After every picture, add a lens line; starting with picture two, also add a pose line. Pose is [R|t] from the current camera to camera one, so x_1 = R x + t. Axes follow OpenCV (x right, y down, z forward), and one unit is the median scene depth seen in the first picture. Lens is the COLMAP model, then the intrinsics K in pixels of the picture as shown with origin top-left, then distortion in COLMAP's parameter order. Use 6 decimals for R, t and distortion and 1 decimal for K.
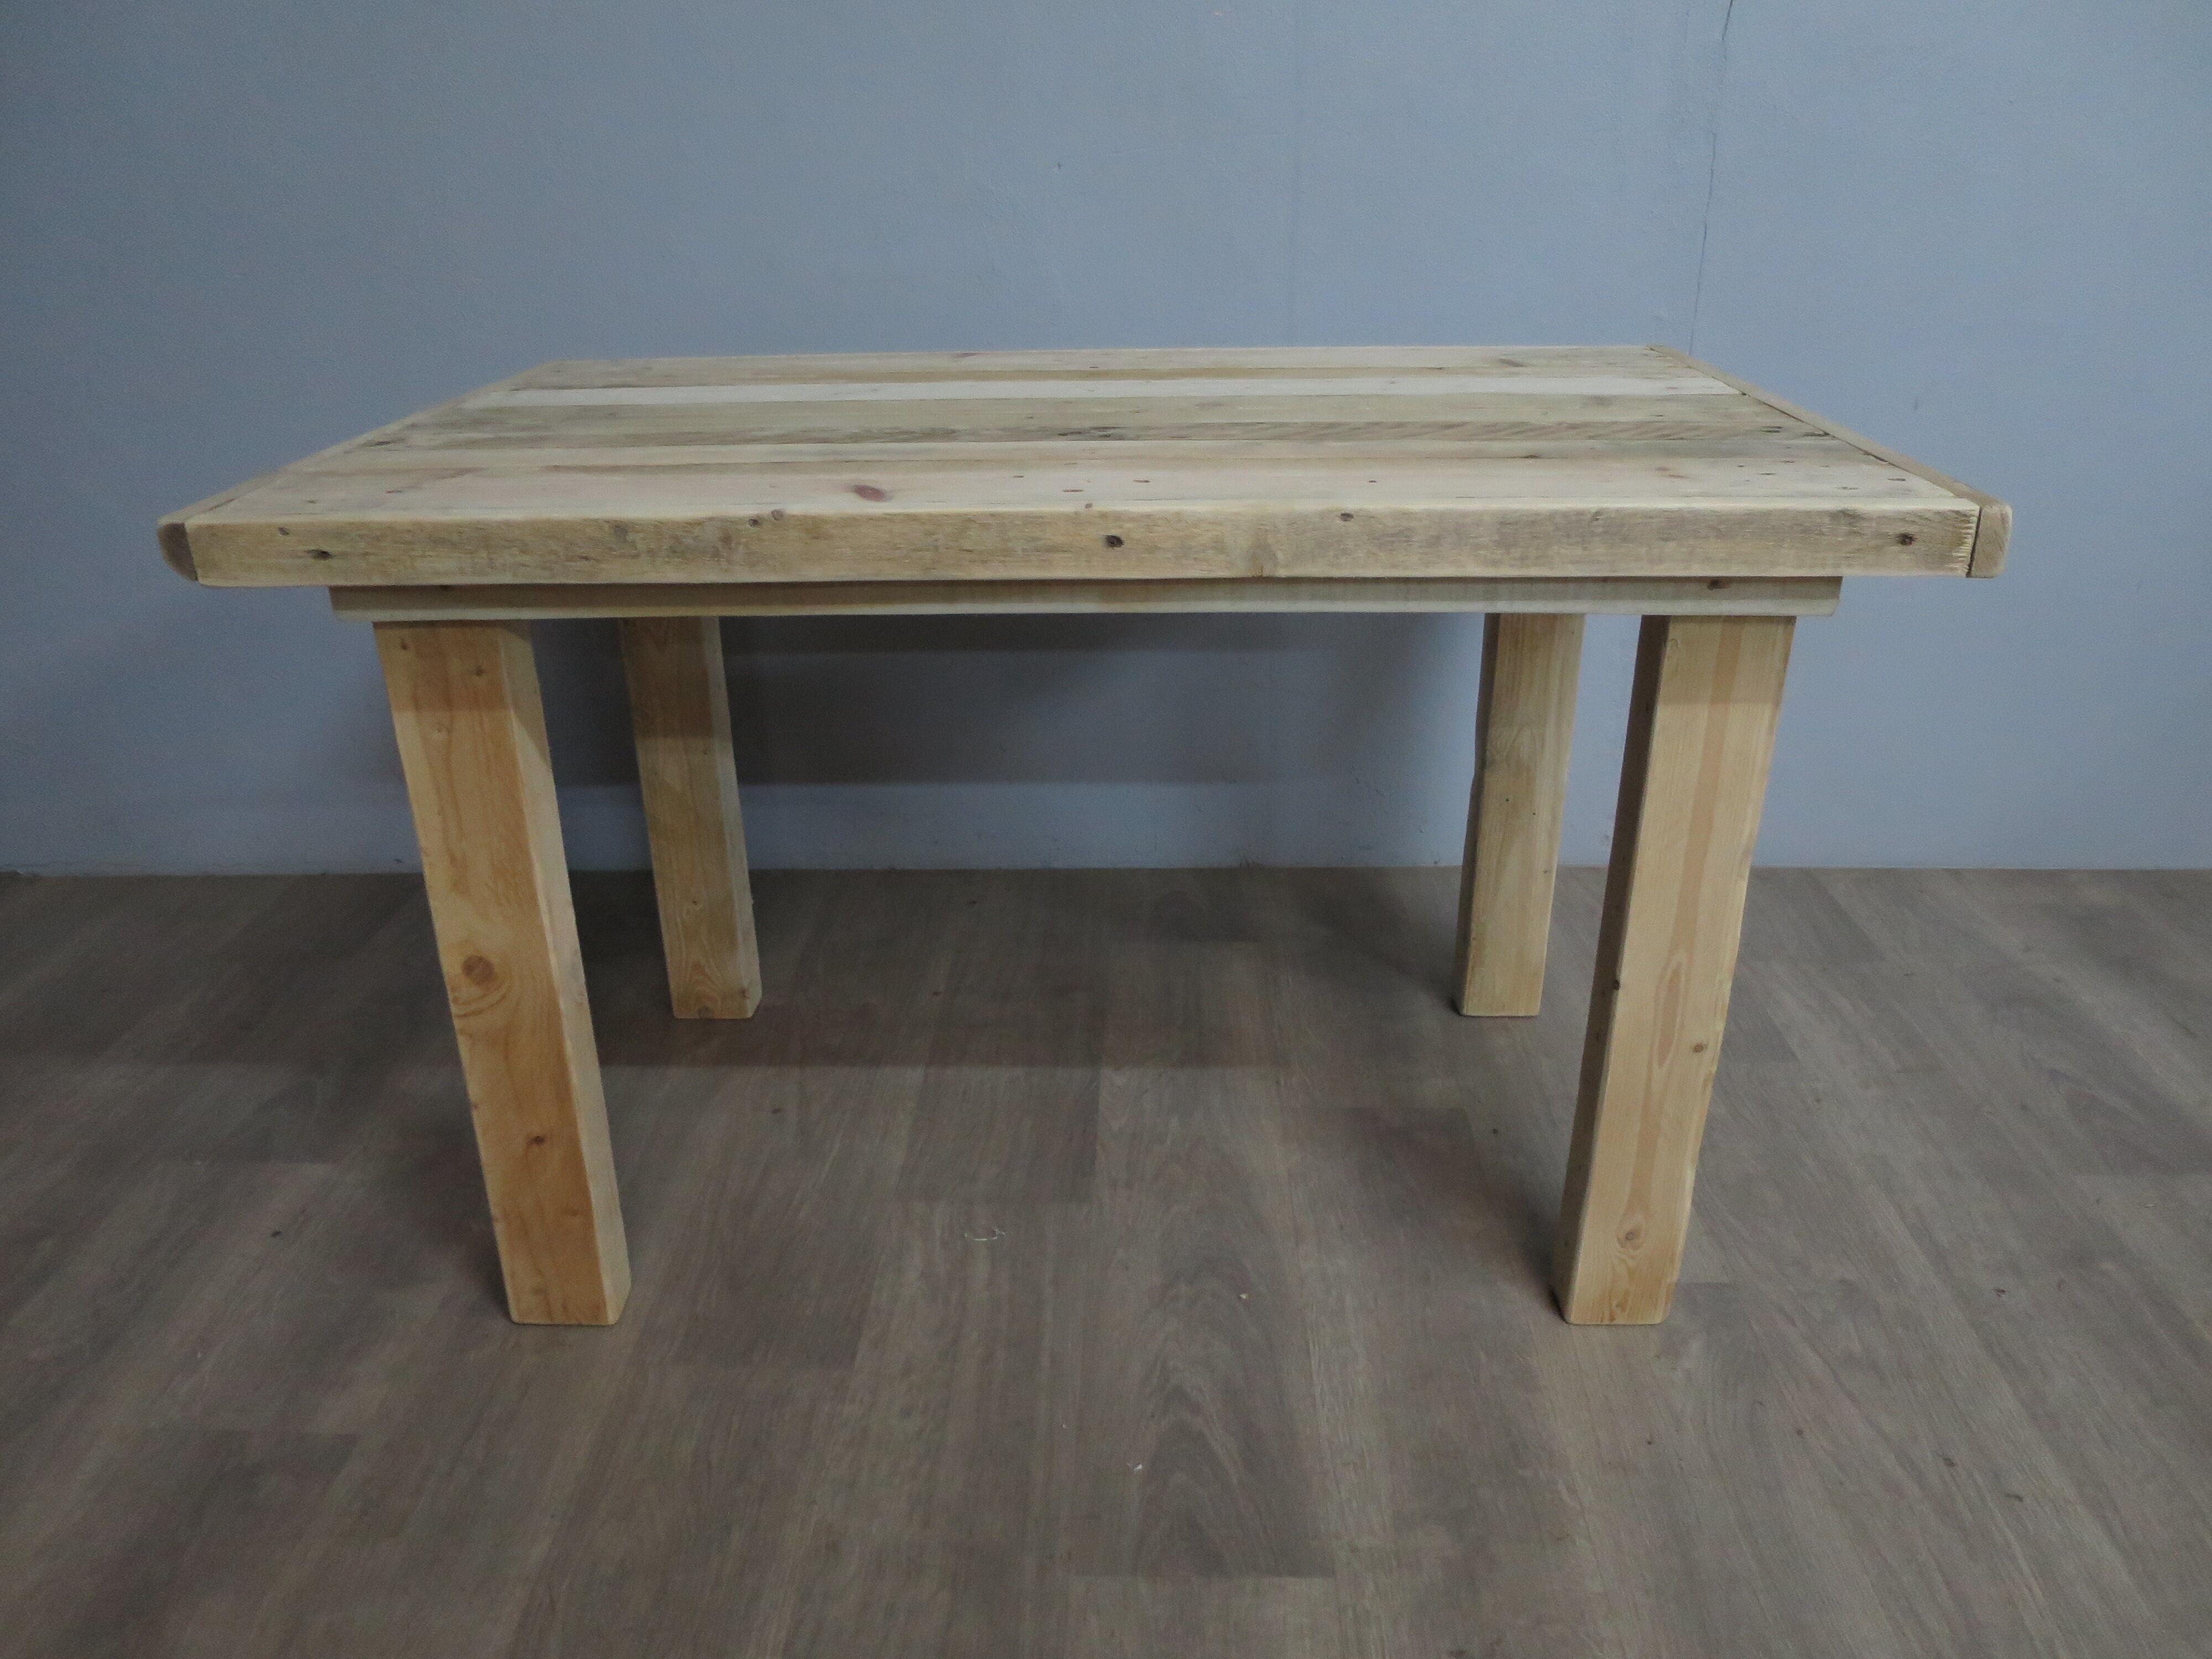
lens RADIAL K [[1595.7, 0, 1104.1], [0, 1595.7, 838.6], [0, 0, 1]] dist [-0.051383, 0.009545]
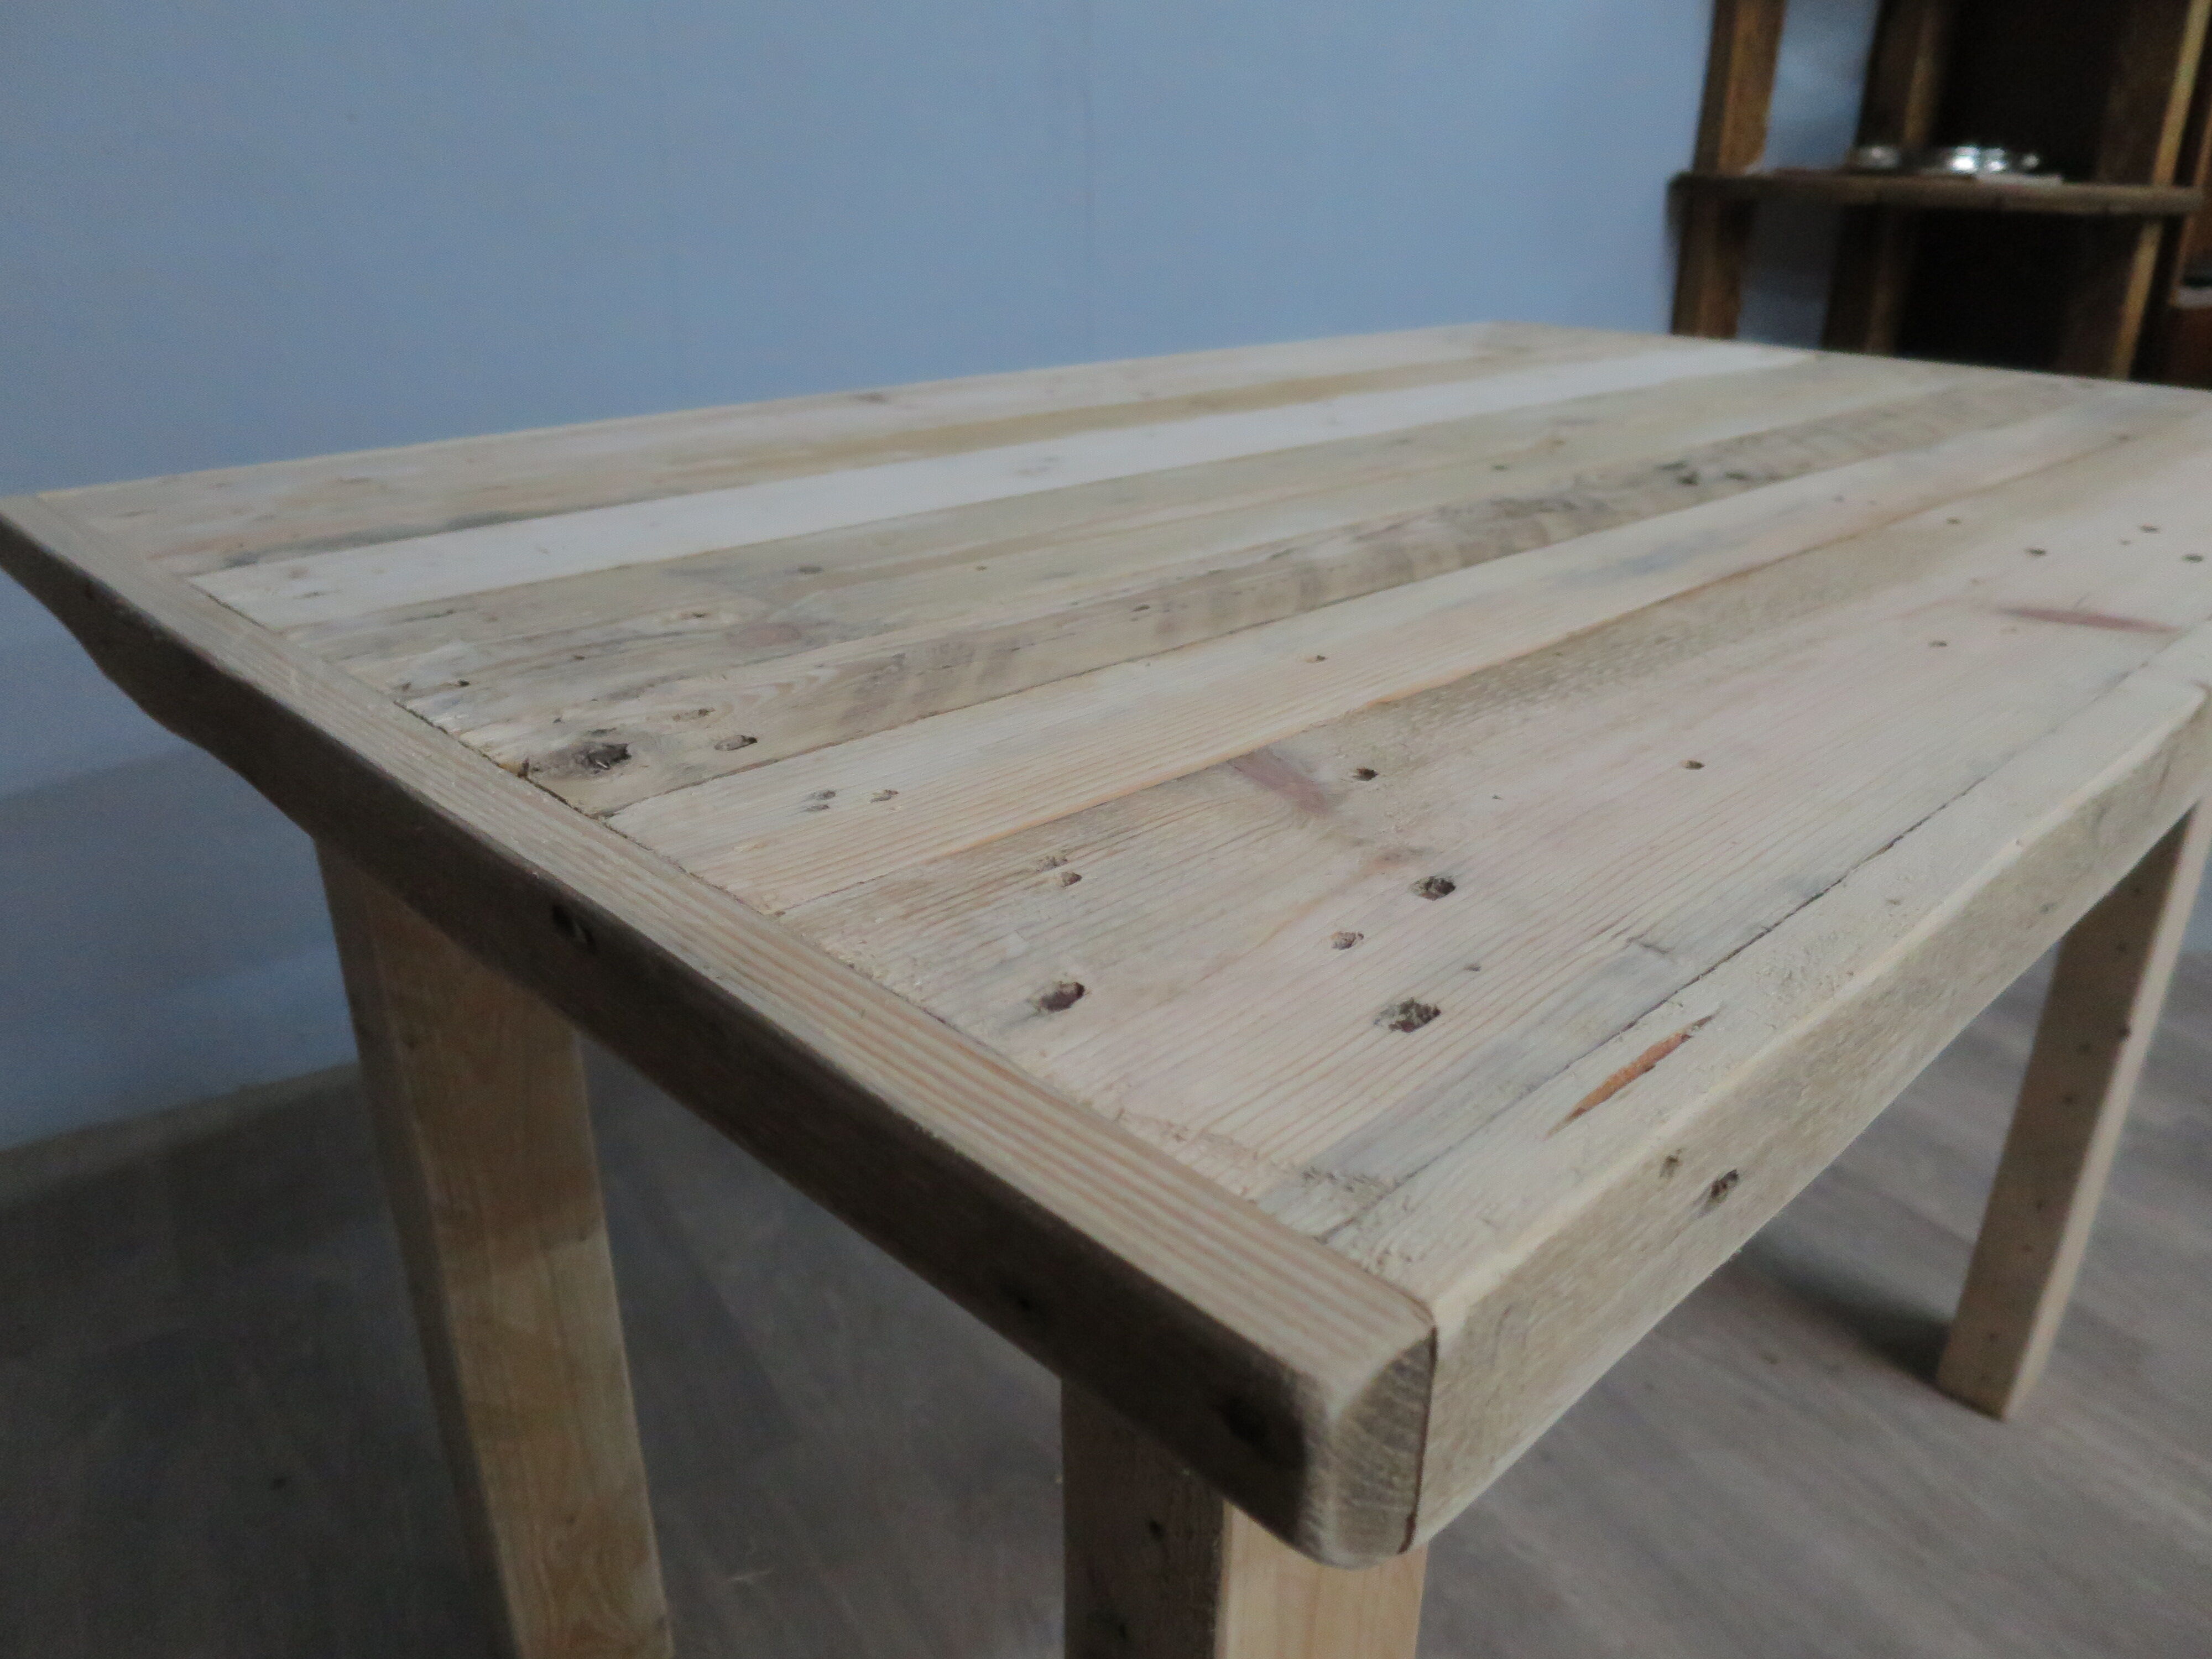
lens RADIAL K [[1591.5, 0, 1110.7], [0, 1591.5, 838.0], [0, 0, 1]] dist [-0.046275, 0.004161]
pose [[0.703738, -0.266752, 0.658480, -0.666139], [0.278019, 0.956323, 0.090281, -0.259366], [-0.653803, 0.119536, 0.747163, 0.781045]]
